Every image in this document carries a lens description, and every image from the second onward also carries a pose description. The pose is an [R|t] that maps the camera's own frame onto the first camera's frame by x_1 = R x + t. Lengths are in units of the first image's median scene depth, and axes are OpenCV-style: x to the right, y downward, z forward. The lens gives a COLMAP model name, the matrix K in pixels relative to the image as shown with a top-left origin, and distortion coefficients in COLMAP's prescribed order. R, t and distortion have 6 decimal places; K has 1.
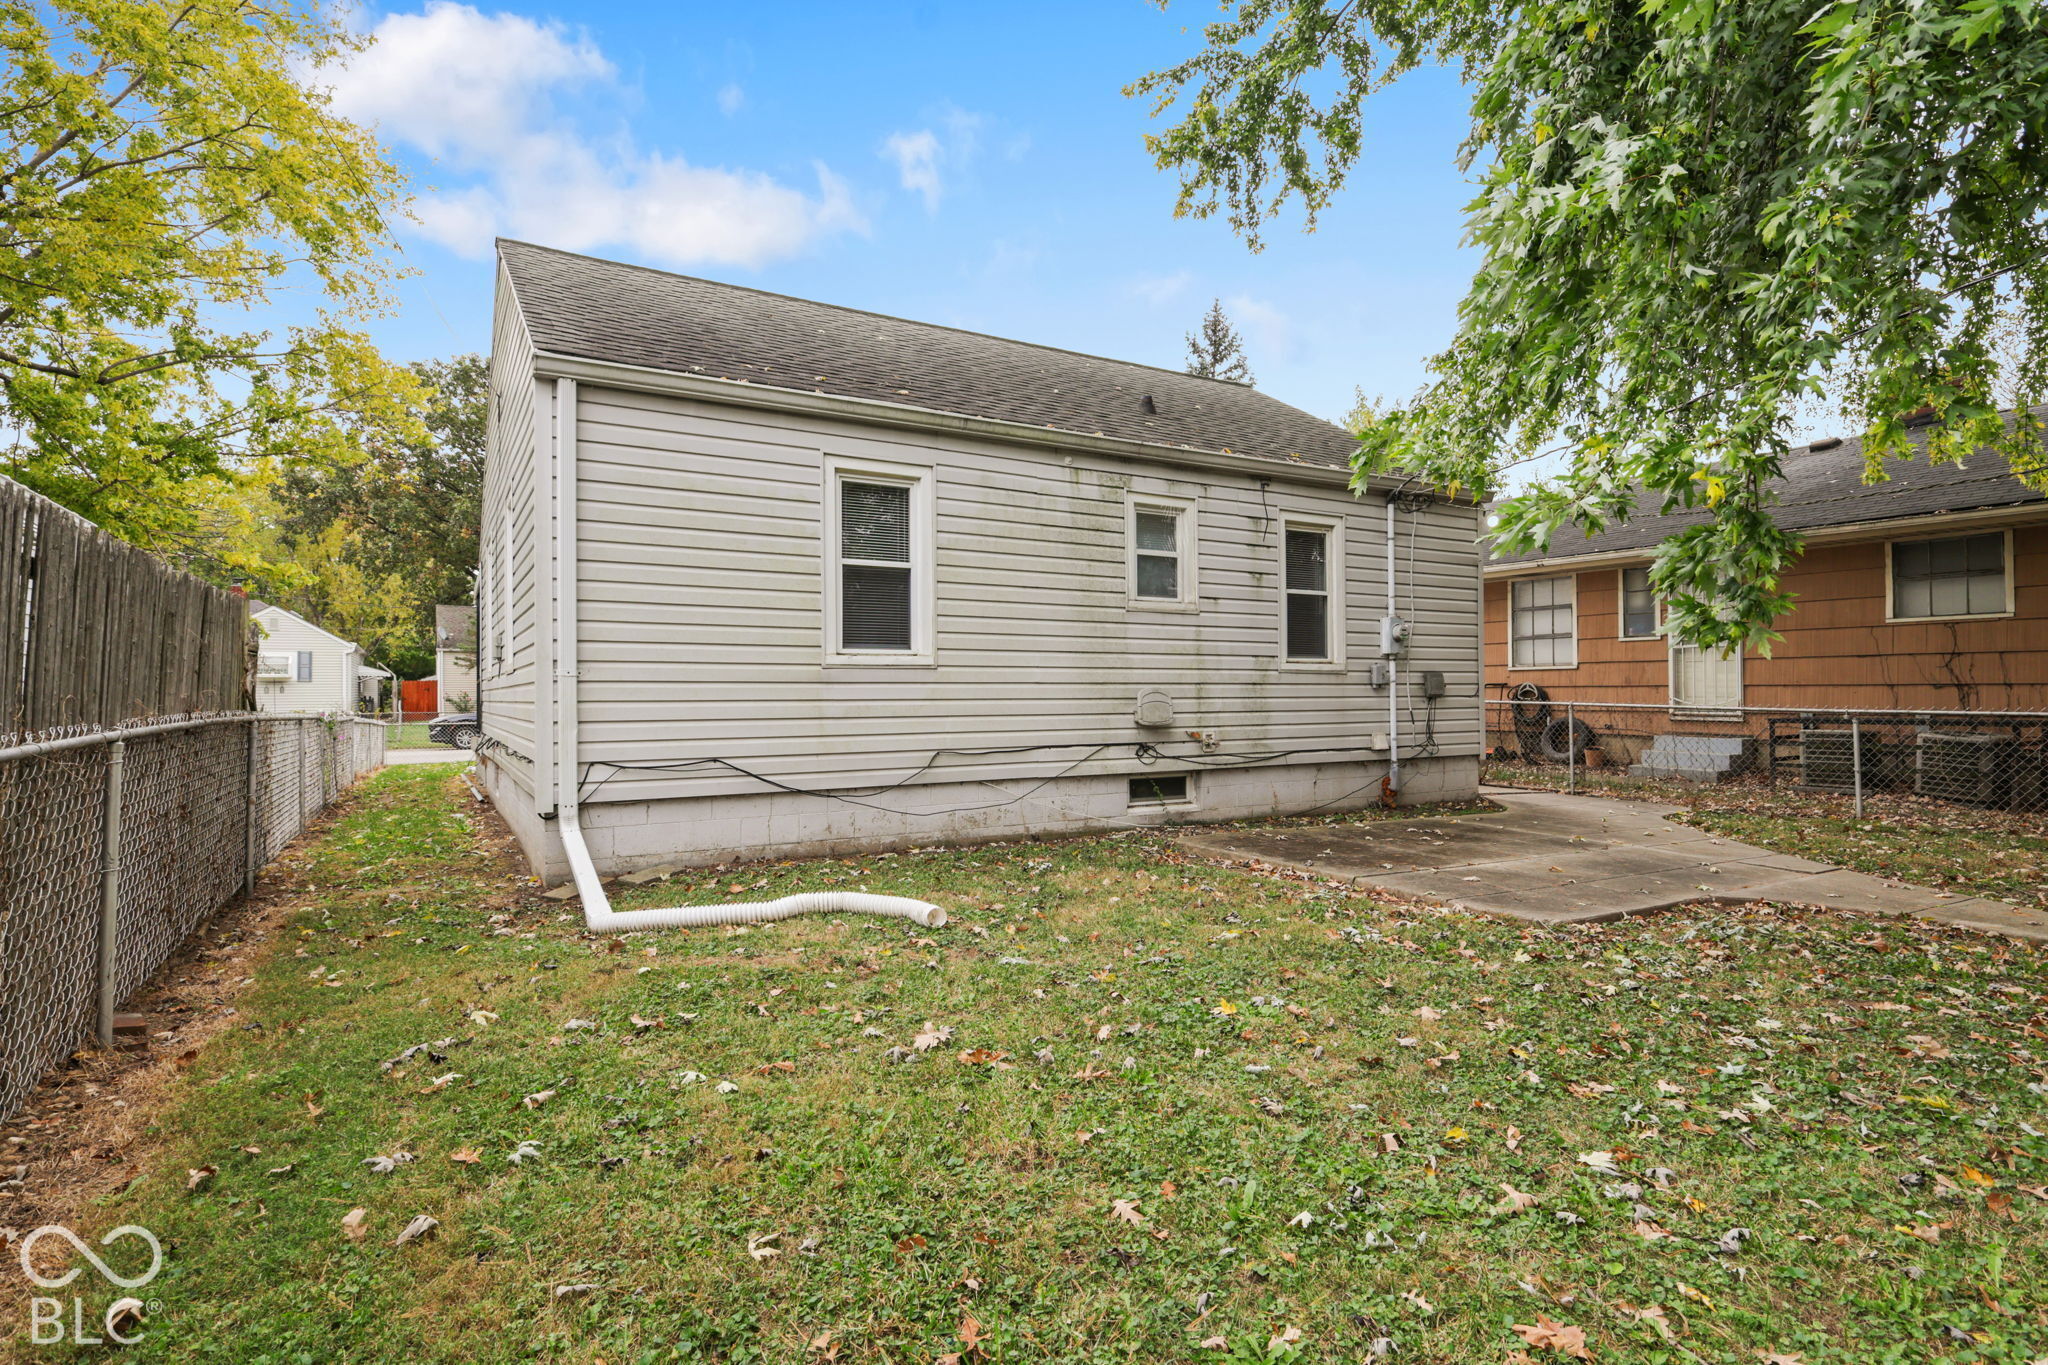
lens RADIAL K [[895.3, 0, 1034.2], [0, 895.3, 691.3], [0, 0, 1]] dist [-0.000743, -0.000042]
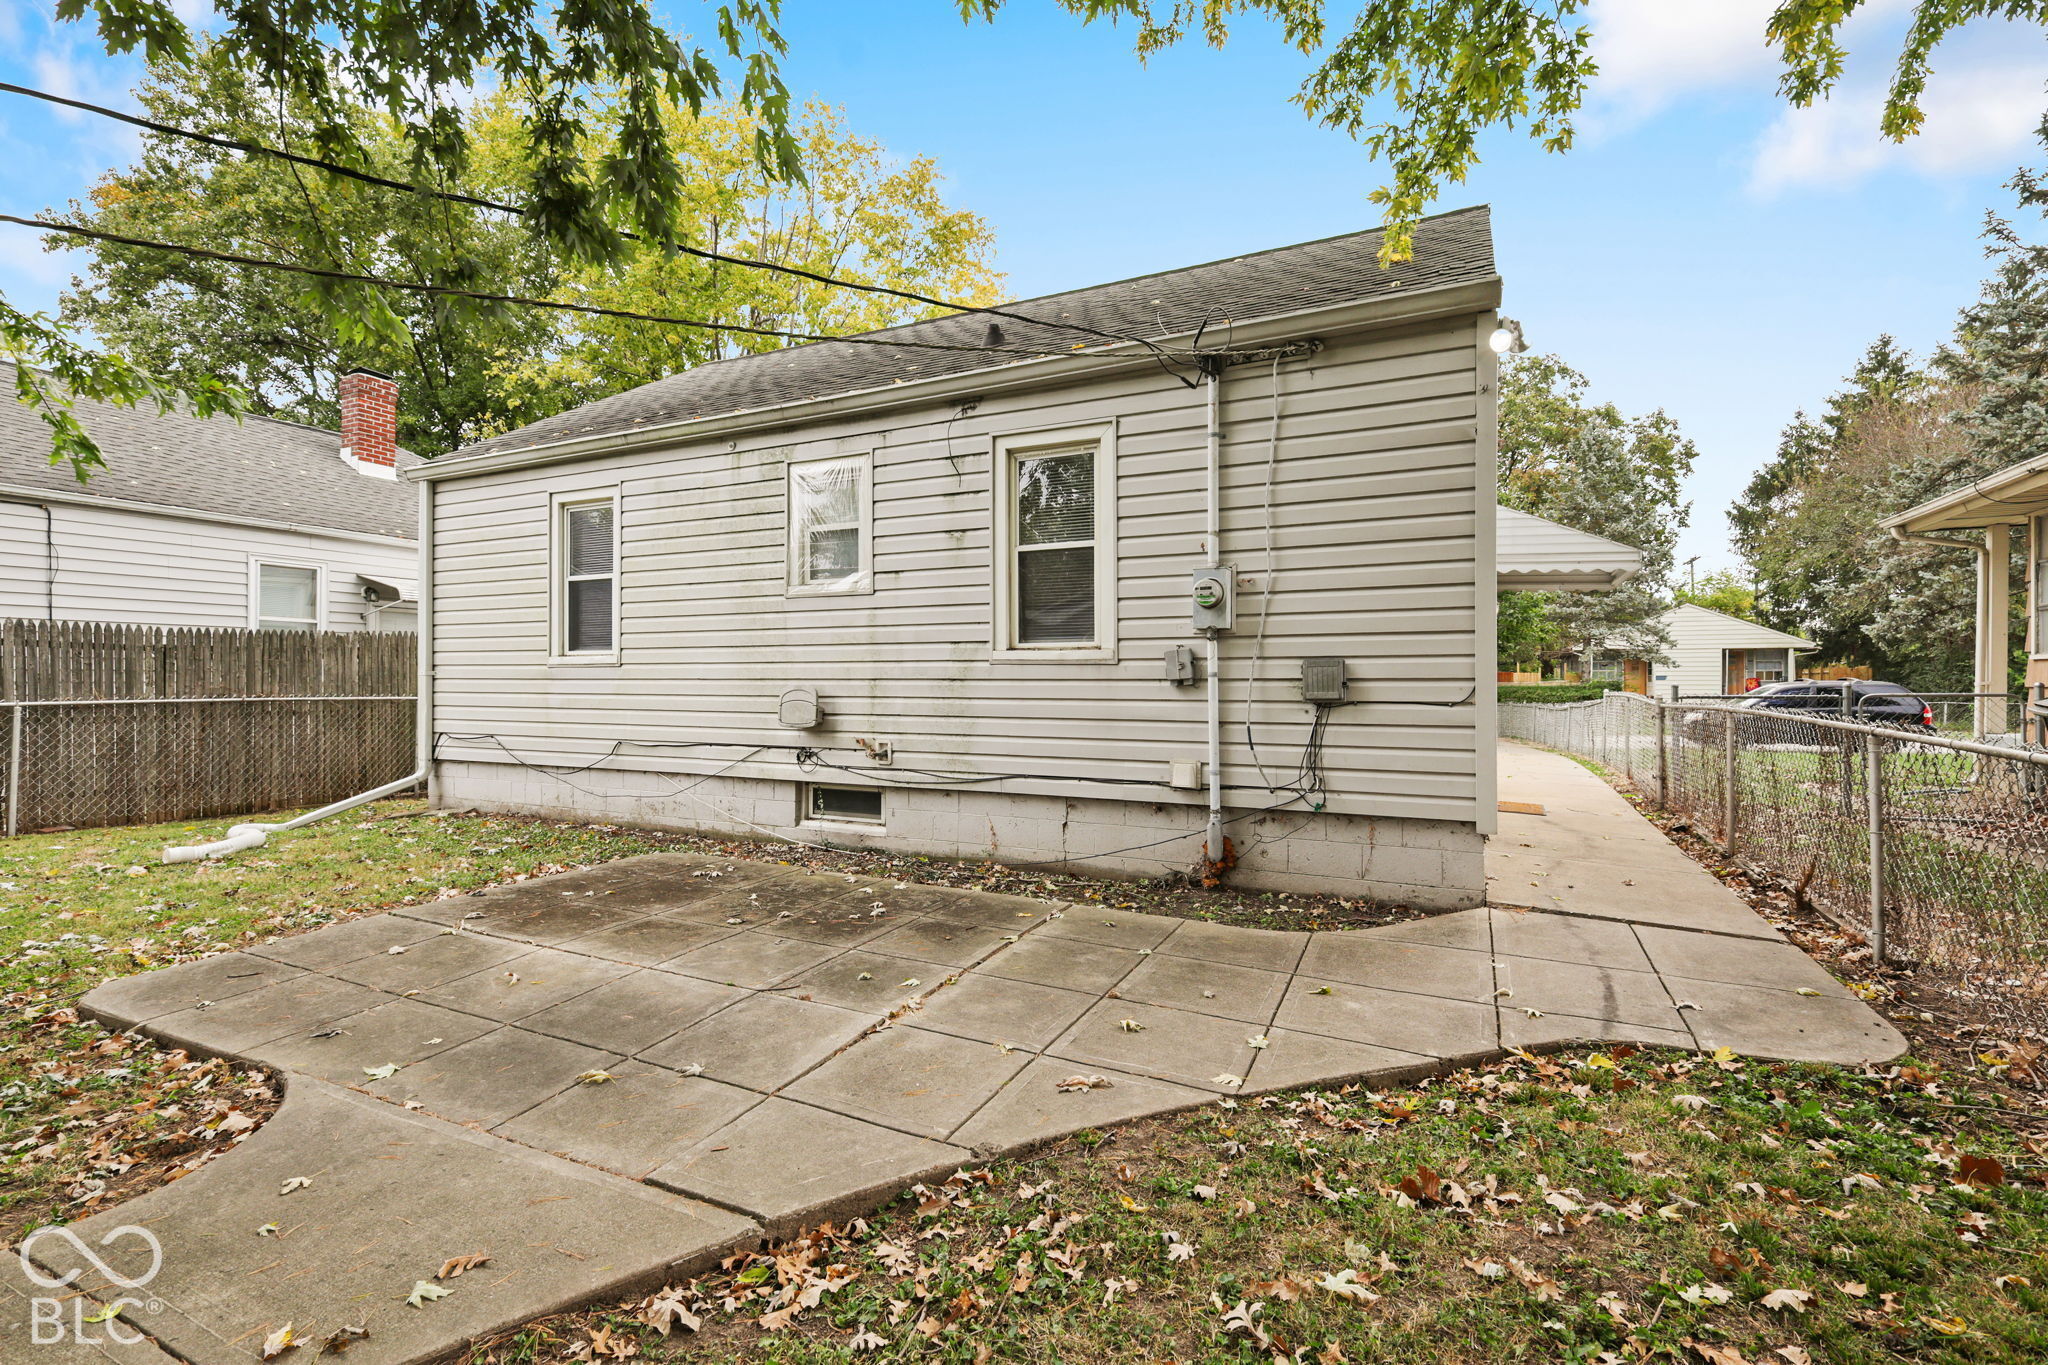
lens RADIAL K [[1102.3, 0, 1023.8], [0, 1102.3, 693.6], [0, 0, 1]] dist [-0.000563, -0.000072]
pose [[0.530583, 0.008610, -0.847589, 1.022632], [-0.006899, 0.999959, 0.005839, -0.002353], [0.847605, 0.002749, 0.530621, 0.542855]]
